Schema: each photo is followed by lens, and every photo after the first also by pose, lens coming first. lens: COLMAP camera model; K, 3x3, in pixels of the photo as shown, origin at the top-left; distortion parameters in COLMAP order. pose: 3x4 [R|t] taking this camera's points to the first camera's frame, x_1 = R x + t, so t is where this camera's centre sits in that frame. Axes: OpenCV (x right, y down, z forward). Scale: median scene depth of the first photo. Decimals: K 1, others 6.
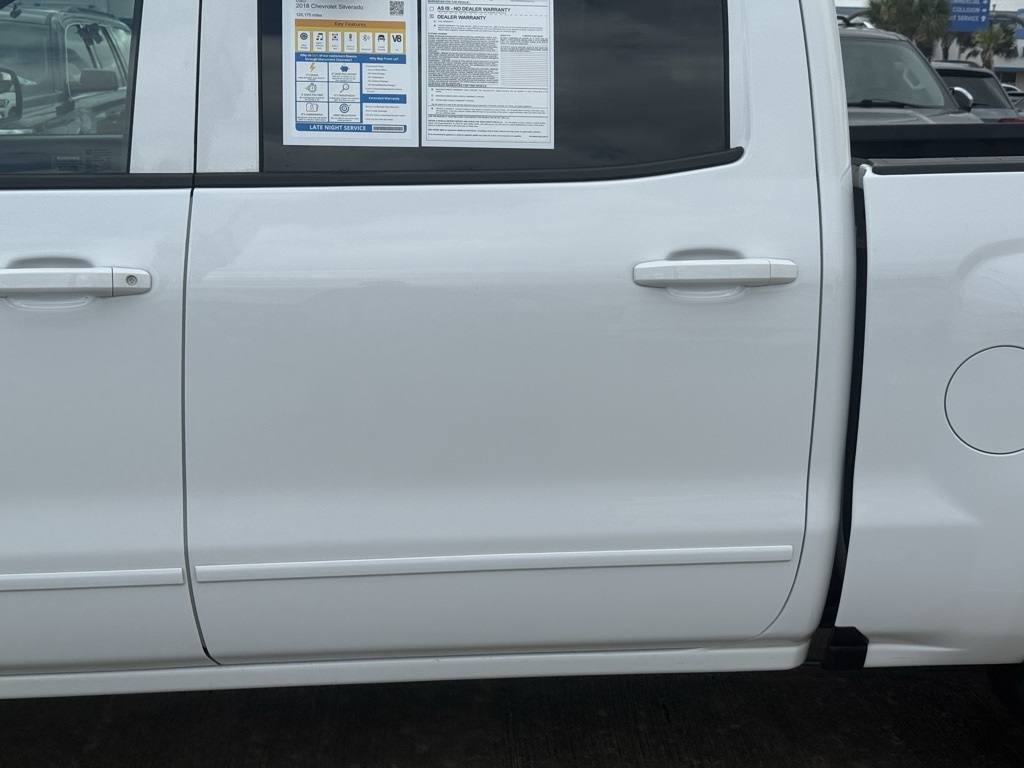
lens RADIAL K [[1418.9, 0, 512.0], [0, 1418.9, 384.0], [0, 0, 1]] dist [0.208544, -0.438420]
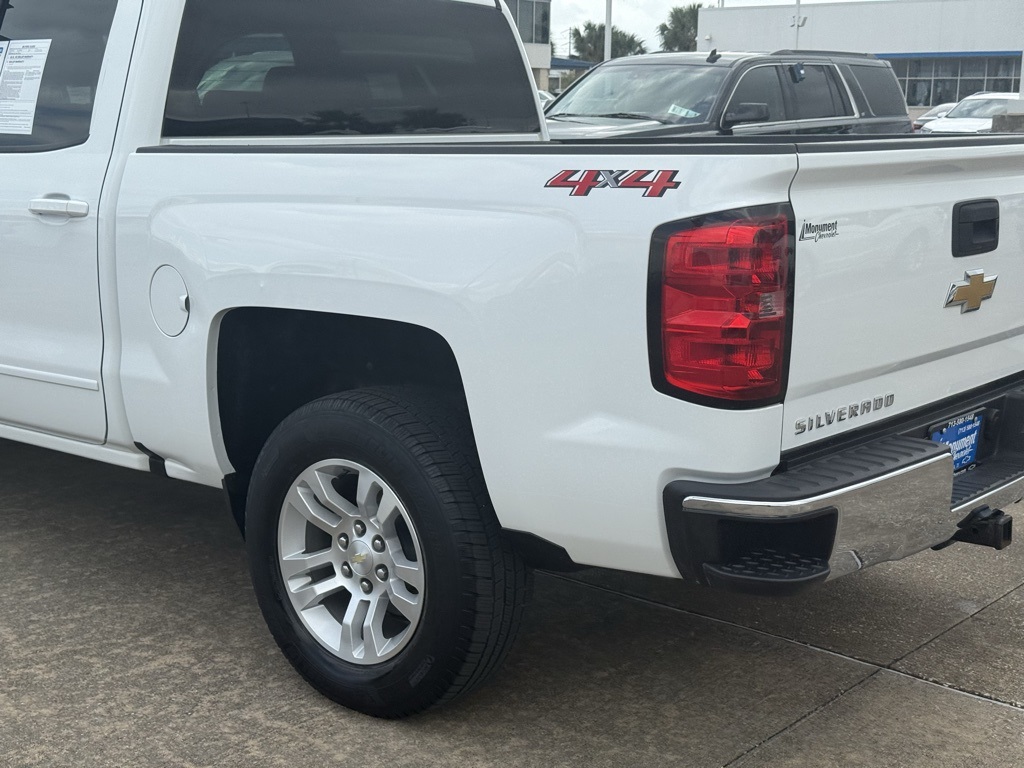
lens RADIAL K [[1418.9, 0, 512.0], [0, 1418.9, 384.0], [0, 0, 1]] dist [0.208544, -0.438420]
pose [[0.699622, 0.121390, -0.704126, 1.725443], [-0.137964, 0.989868, 0.033570, -0.002963], [0.701067, 0.073658, 0.709281, 0.177554]]
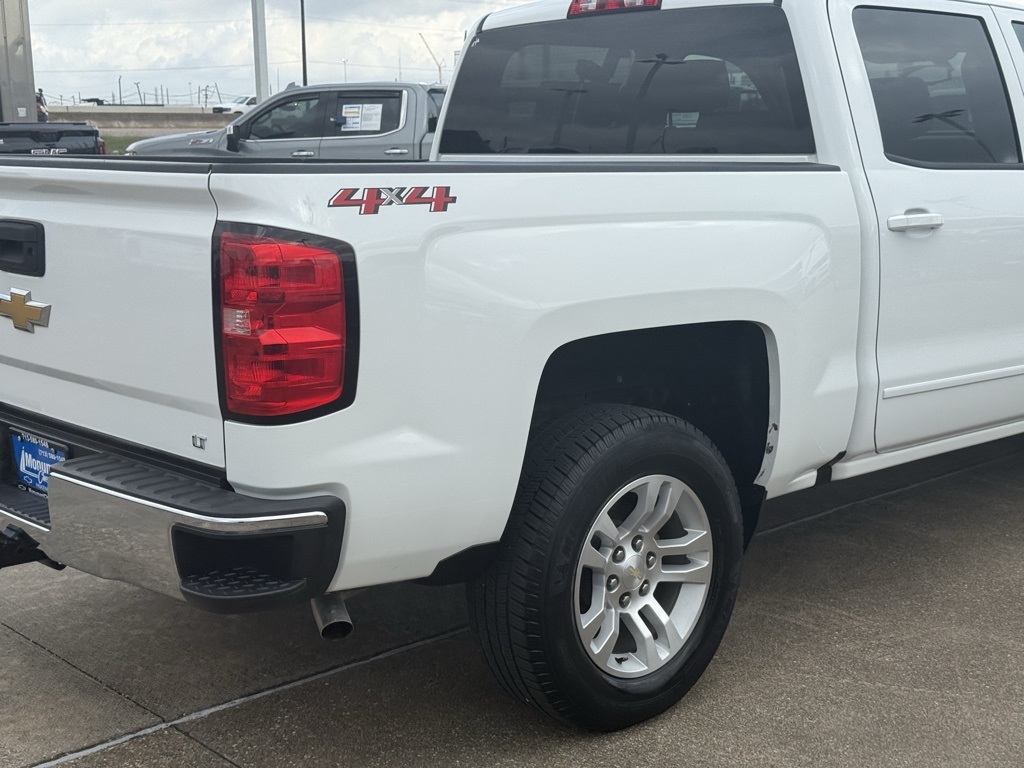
lens RADIAL K [[1418.9, 0, 512.0], [0, 1418.9, 384.0], [0, 0, 1]] dist [0.208544, -0.438420]
pose [[-0.799121, 0.094013, -0.593774, 1.496581], [-0.127977, 0.938453, 0.320823, -0.560551], [0.587391, 0.332366, -0.737906, 2.862874]]
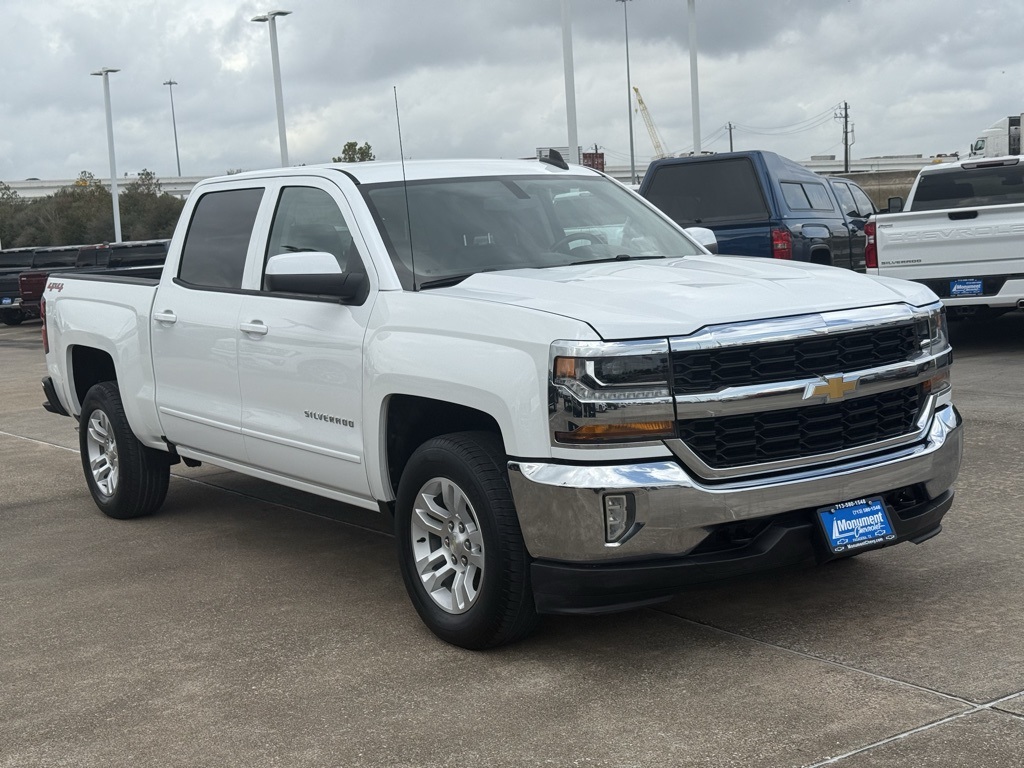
lens RADIAL K [[1418.9, 0, 512.0], [0, 1418.9, 384.0], [0, 0, 1]] dist [0.208544, -0.438420]
pose [[-0.487973, -0.089473, 0.868261, -2.994883], [0.223607, 0.948724, 0.223434, -0.636427], [-0.843731, 0.303179, -0.442945, 2.583636]]
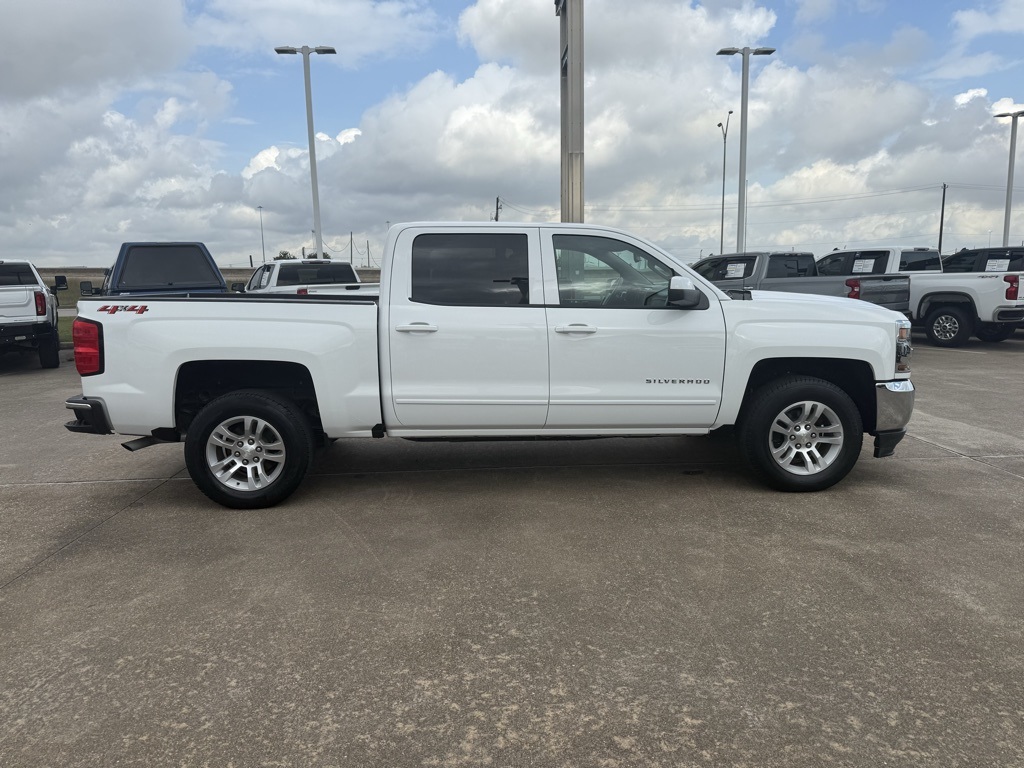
lens RADIAL K [[717.4, 0, 512.0], [0, 717.4, 384.0], [0, 0, 1]] dist [0.093974, -0.117776]
pose [[-0.998321, -0.014013, 0.056210, -0.318814], [0.006094, 0.939521, 0.342437, -0.780188], [-0.057609, 0.342204, -0.937858, 3.693038]]
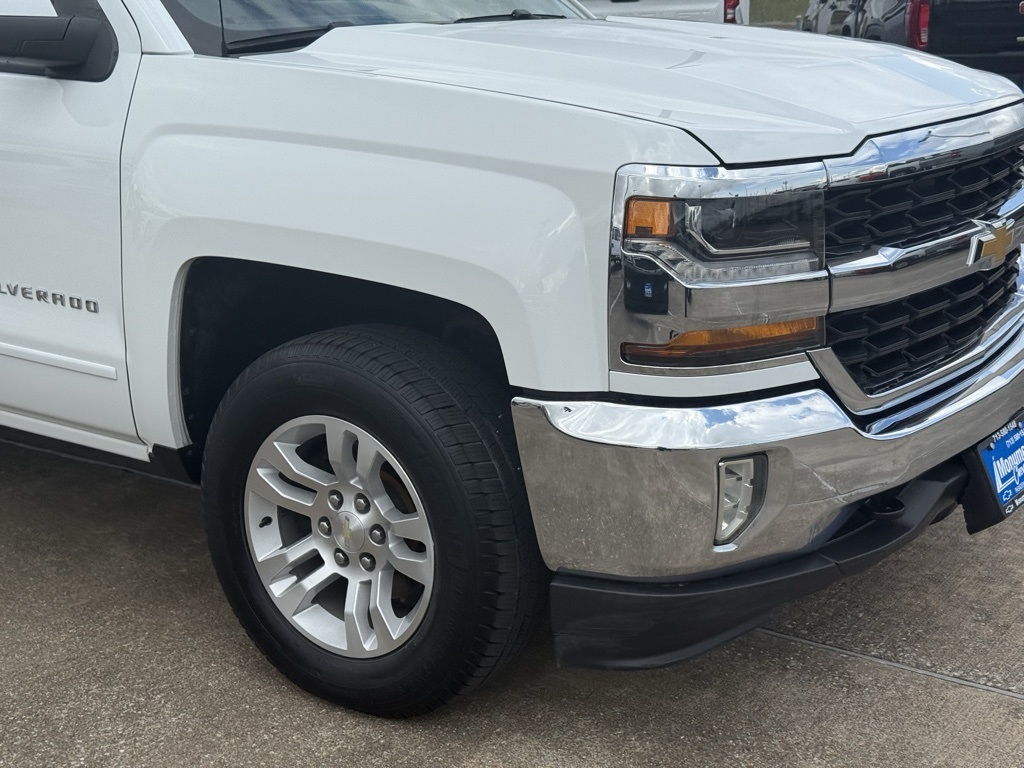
lens RADIAL K [[1418.9, 0, 512.0], [0, 1418.9, 384.0], [0, 0, 1]] dist [0.208544, -0.438420]
pose [[-0.761544, -0.182110, 0.622002, -1.885572], [0.127152, 0.899081, 0.418911, -0.531558], [-0.635518, 0.398108, -0.661534, 2.418594]]
